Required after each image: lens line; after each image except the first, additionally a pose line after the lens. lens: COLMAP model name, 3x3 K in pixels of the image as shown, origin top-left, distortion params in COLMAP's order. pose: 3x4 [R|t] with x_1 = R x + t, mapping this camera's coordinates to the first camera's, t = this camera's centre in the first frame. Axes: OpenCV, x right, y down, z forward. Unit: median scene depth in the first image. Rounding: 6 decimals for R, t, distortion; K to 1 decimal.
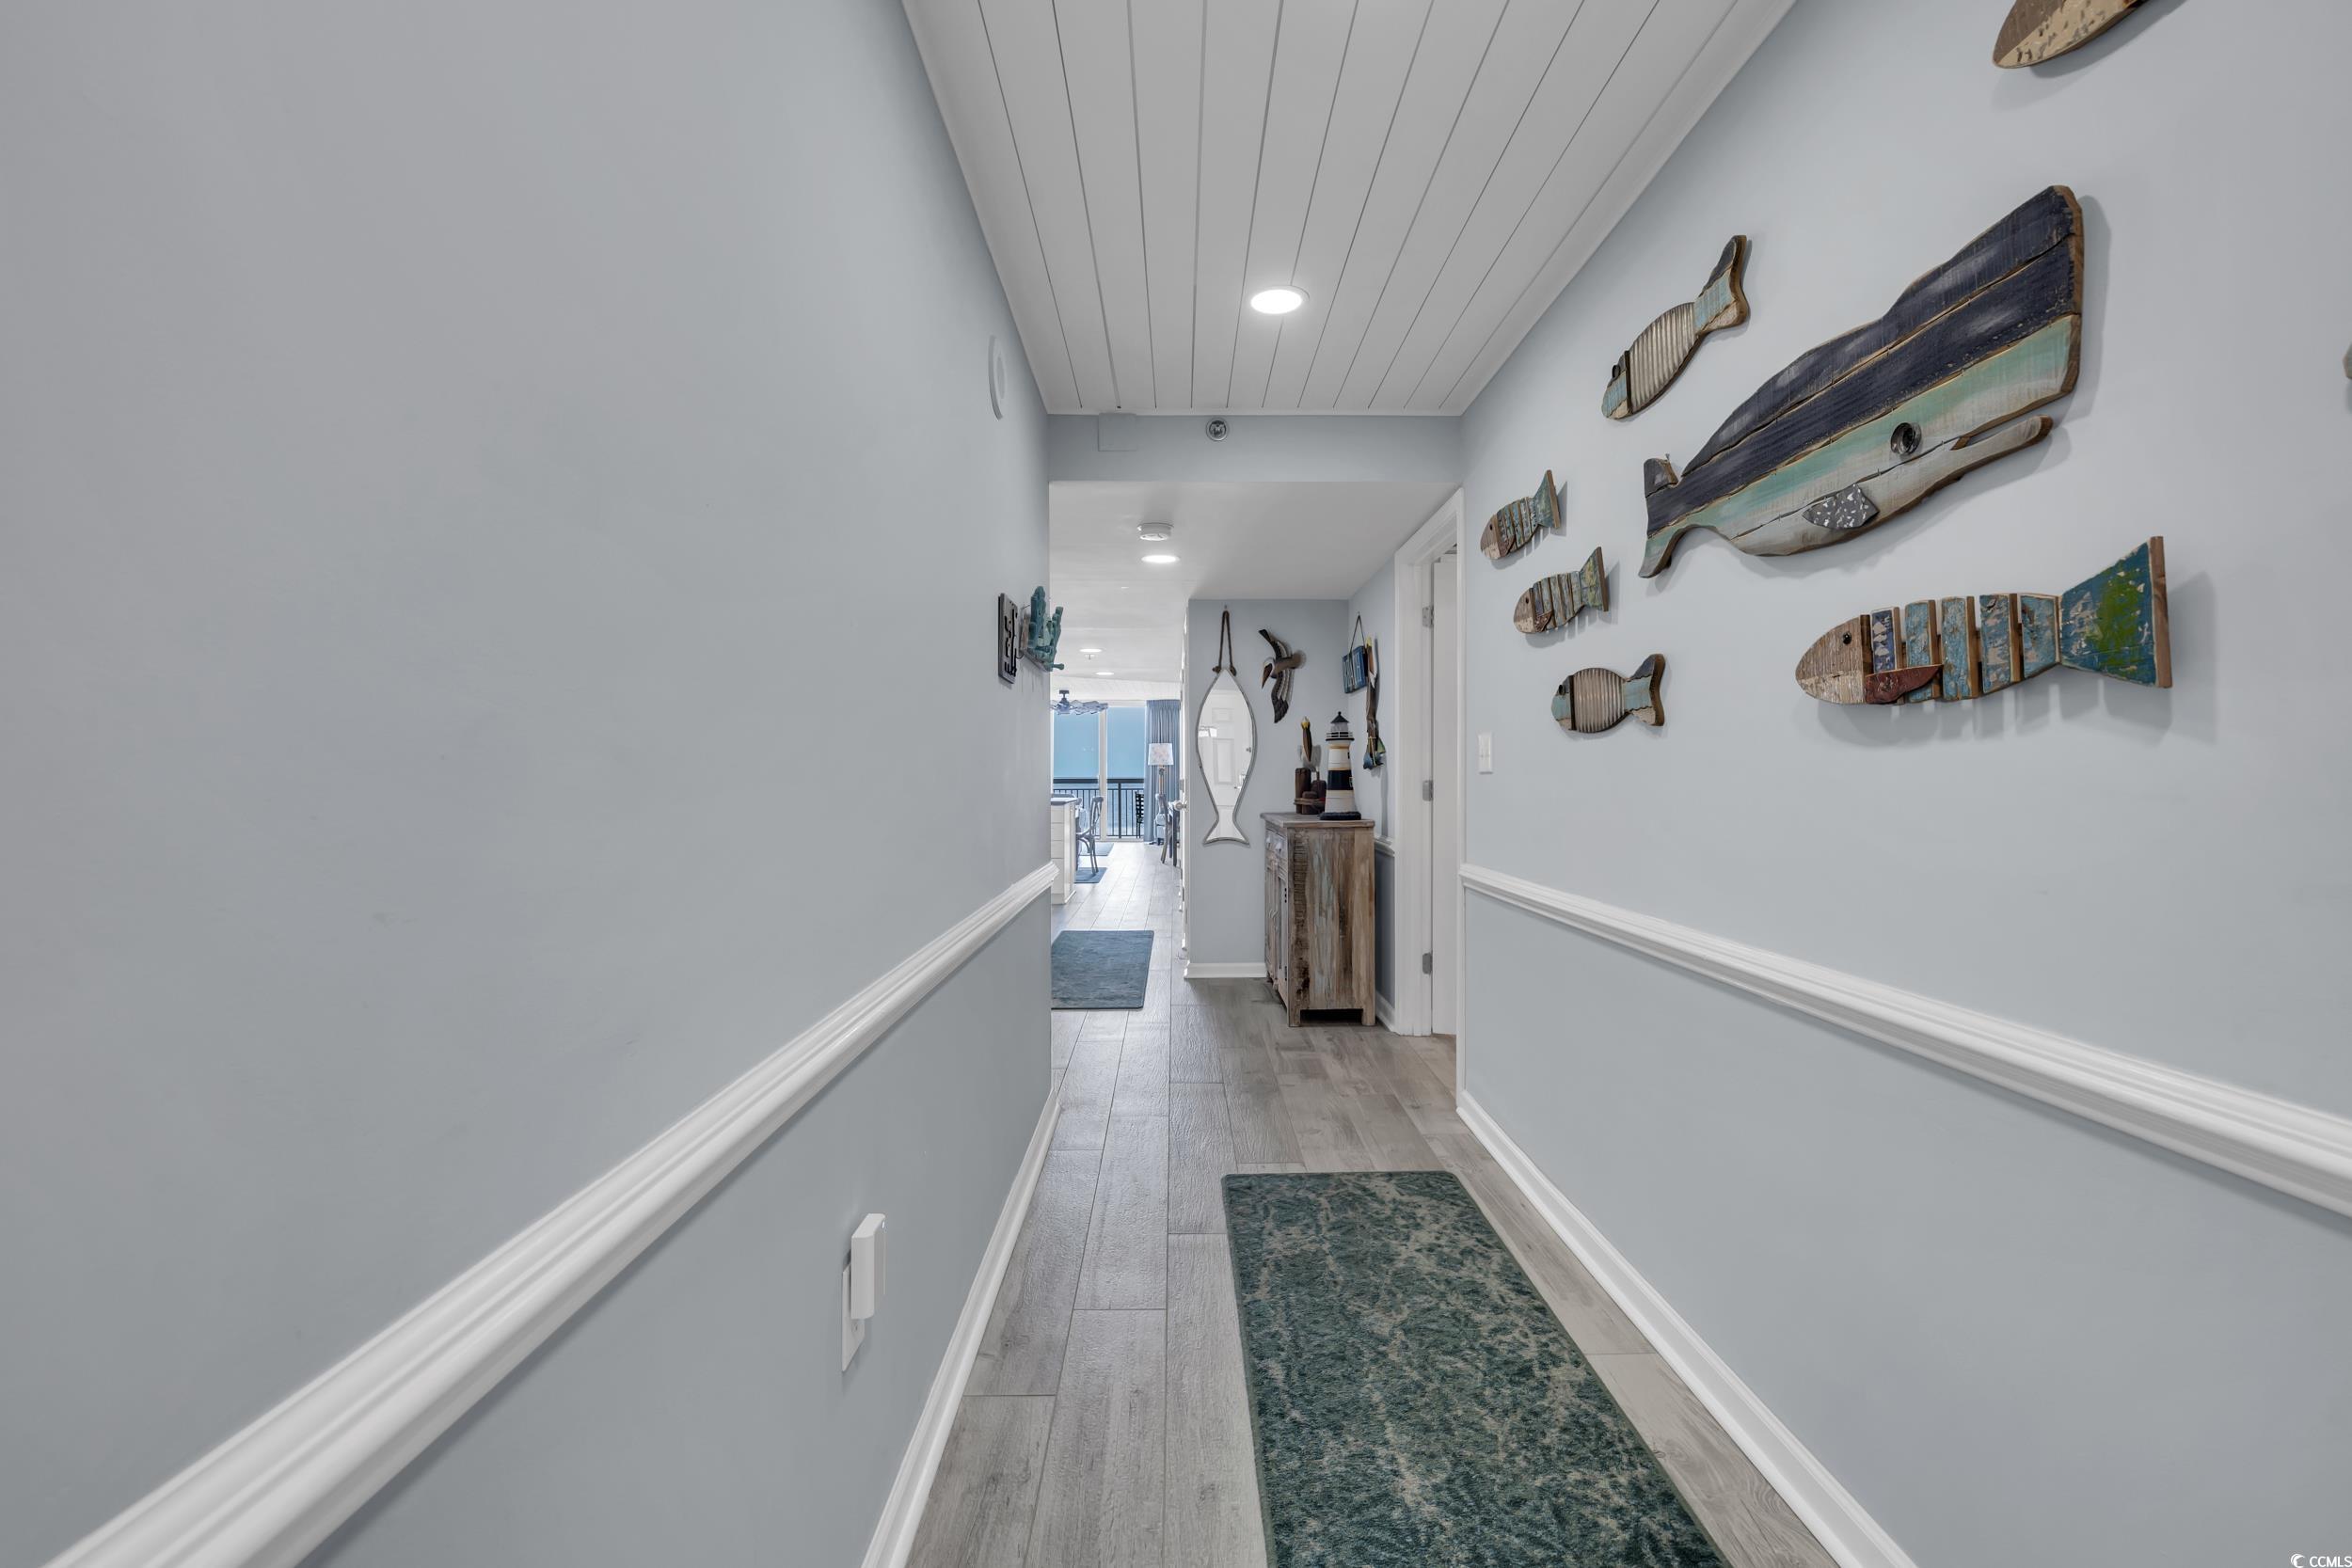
lens RADIAL K [[990.9, 0, 1186.8], [0, 990.9, 774.1], [0, 0, 1]] dist [0.000659, 0.000058]
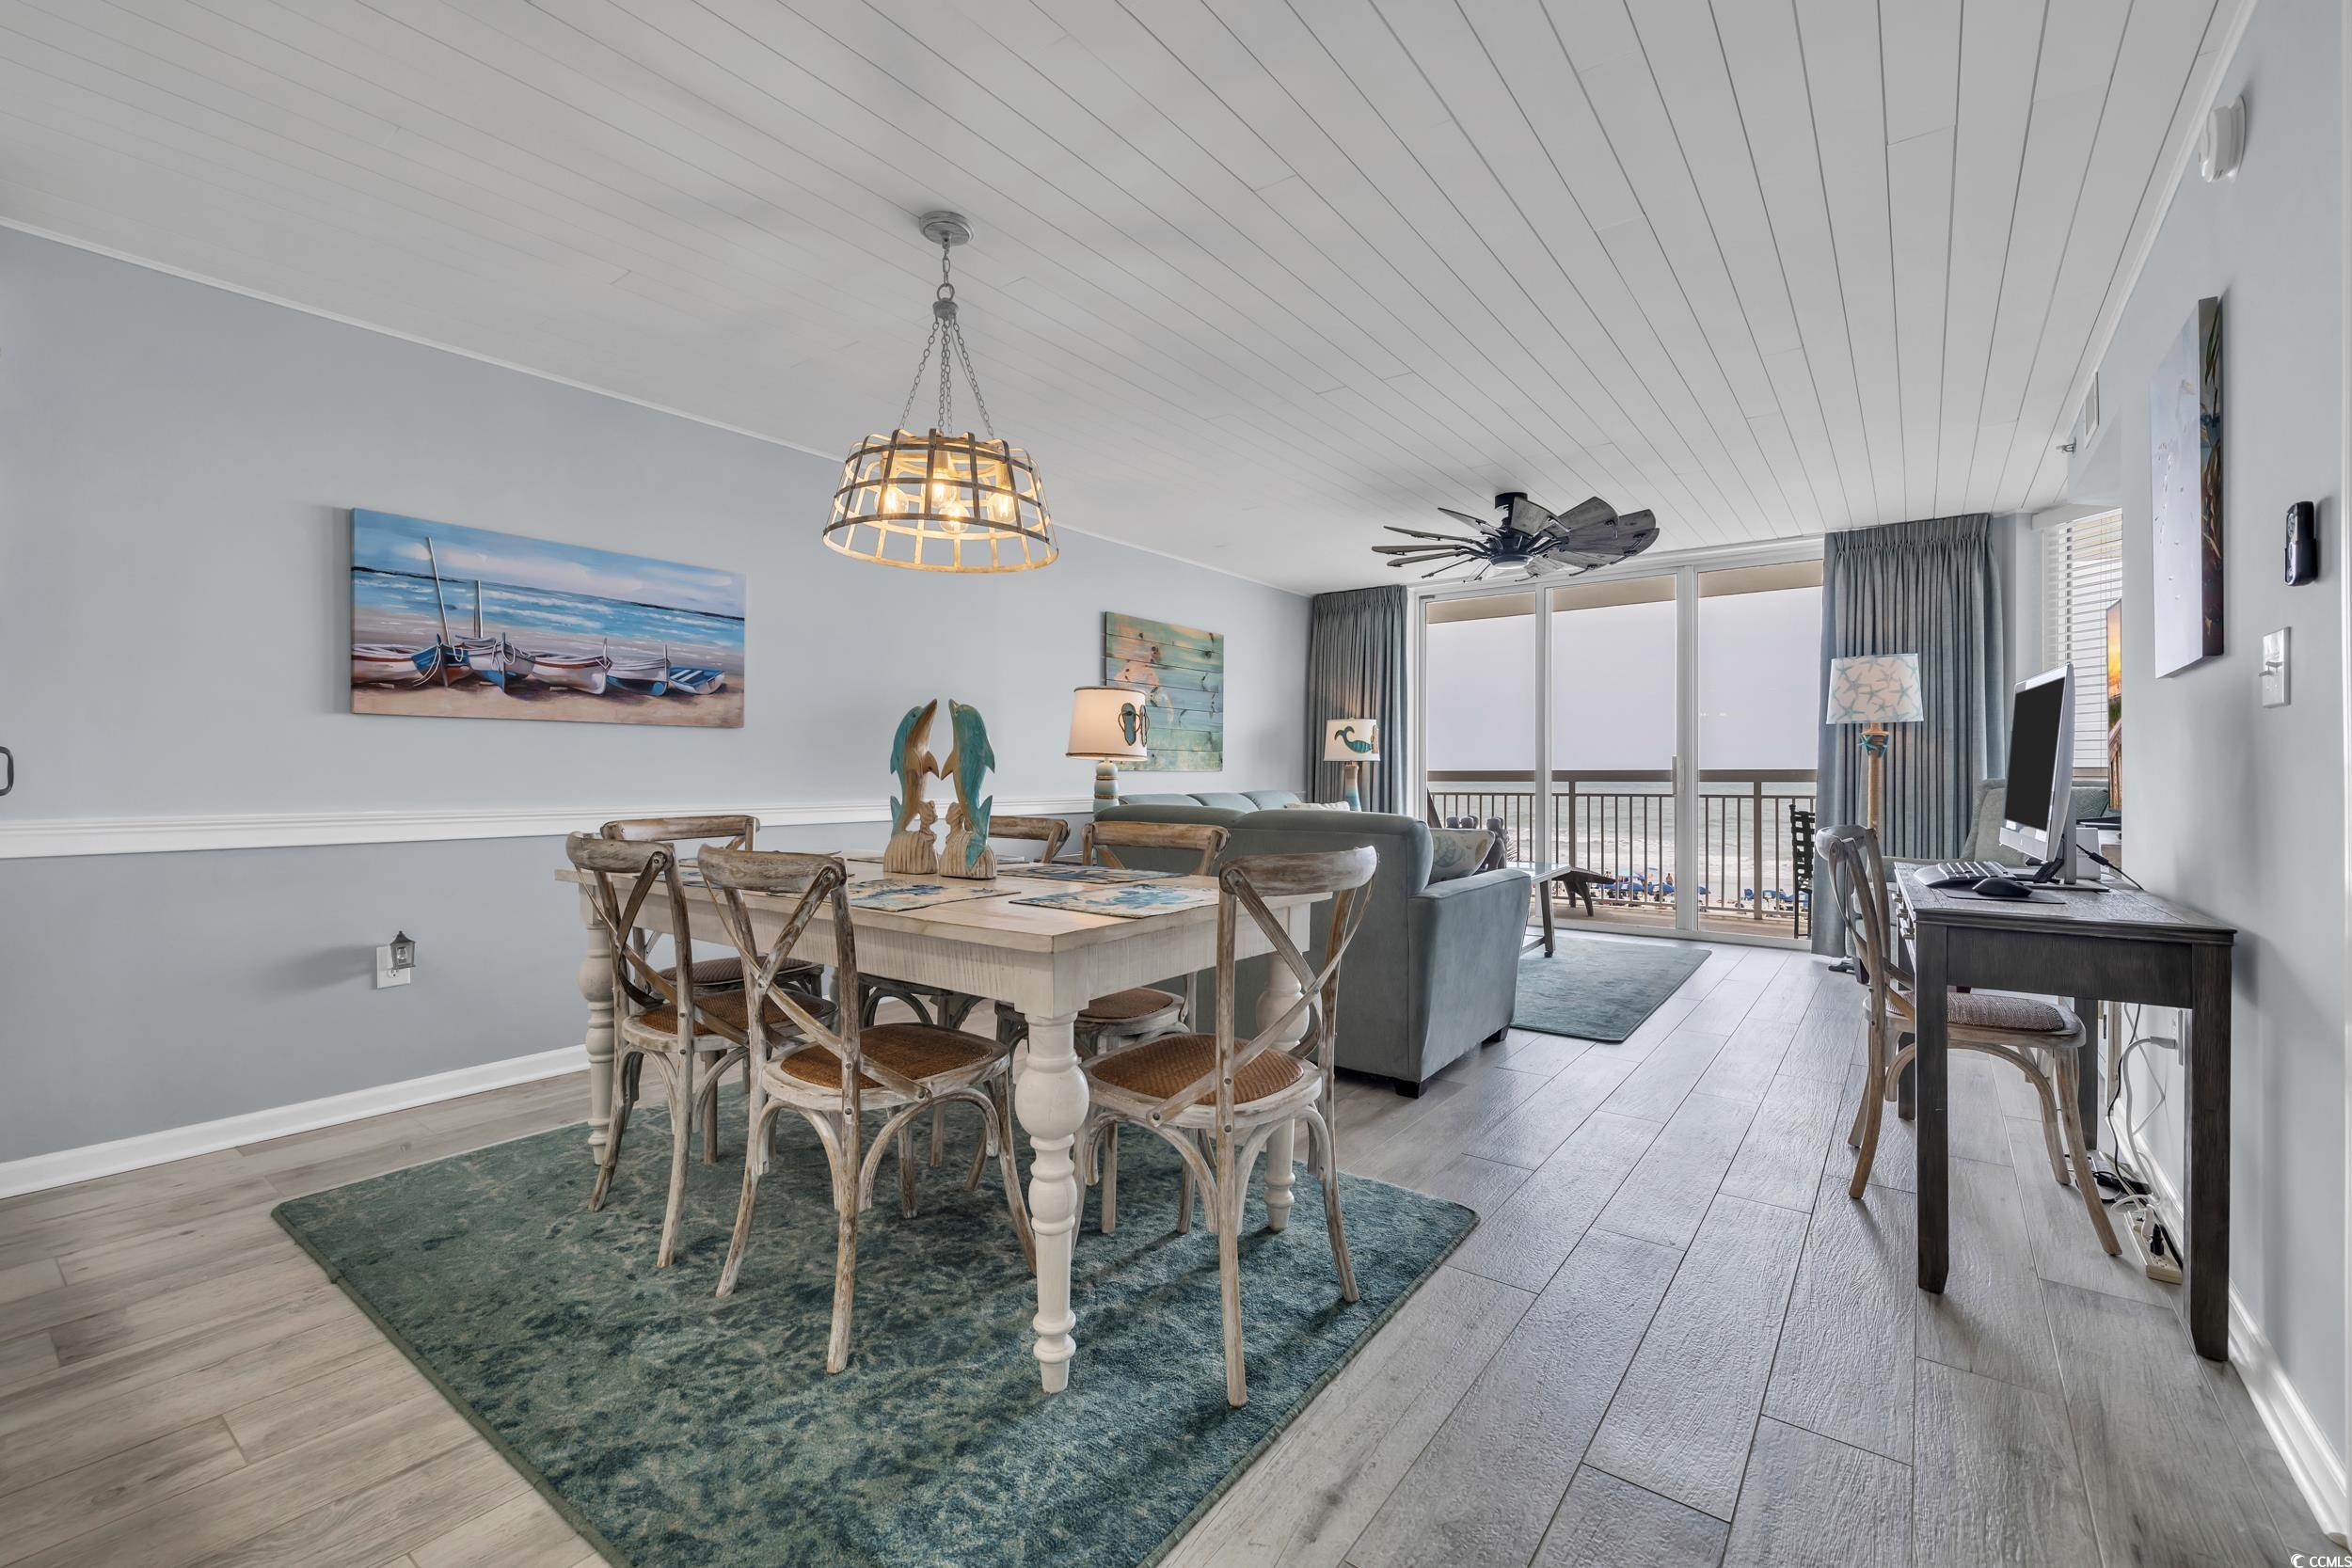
lens RADIAL K [[990.9, 0, 1186.8], [0, 990.9, 774.1], [0, 0, 1]] dist [0.000659, 0.000058]
pose [[0.795097, -0.000407, -0.606482, -0.072577], [-0.000604, 0.999999, -0.001463, 0.064825], [0.606482, 0.001530, 0.795096, 5.005289]]
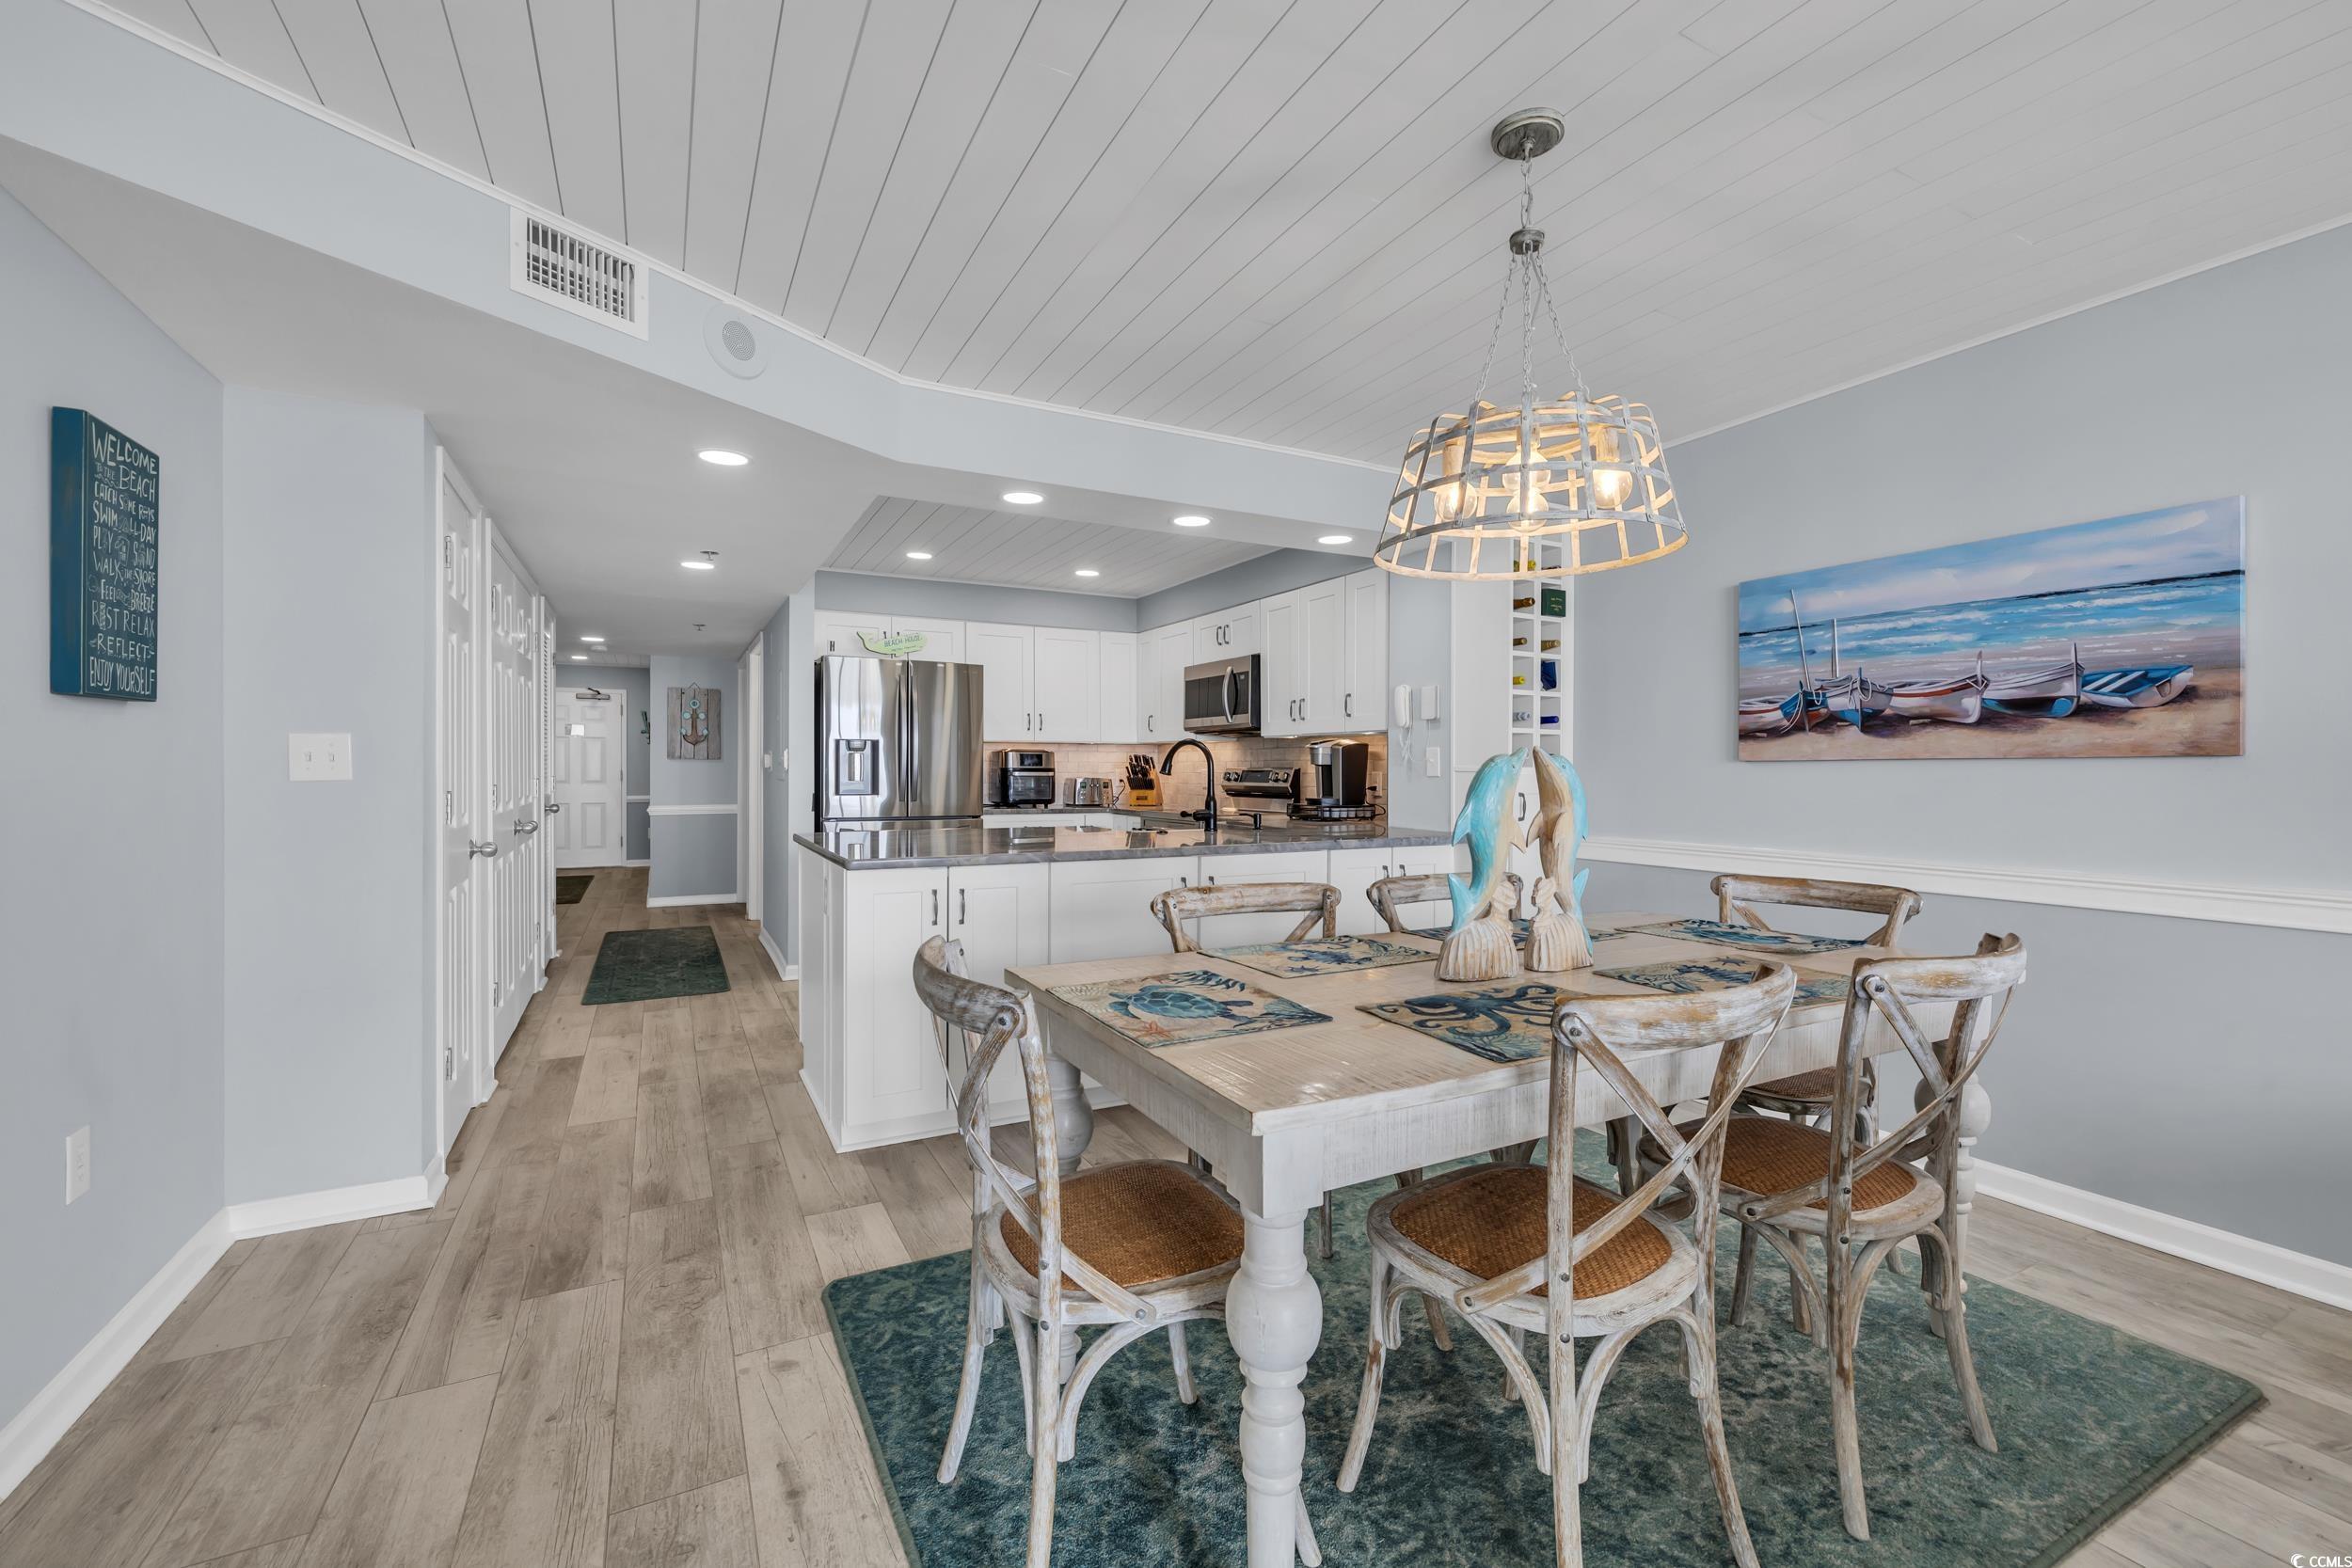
lens RADIAL K [[985.9, 0, 1186.3], [0, 985.9, 778.4], [0, 0, 1]] dist [-0.002566, -0.000147]
pose [[-0.887444, -0.000936, -0.460915, -0.336984], [-0.004250, 0.999972, 0.006154, -0.004627], [0.460897, 0.007420, -0.887423, 6.505329]]
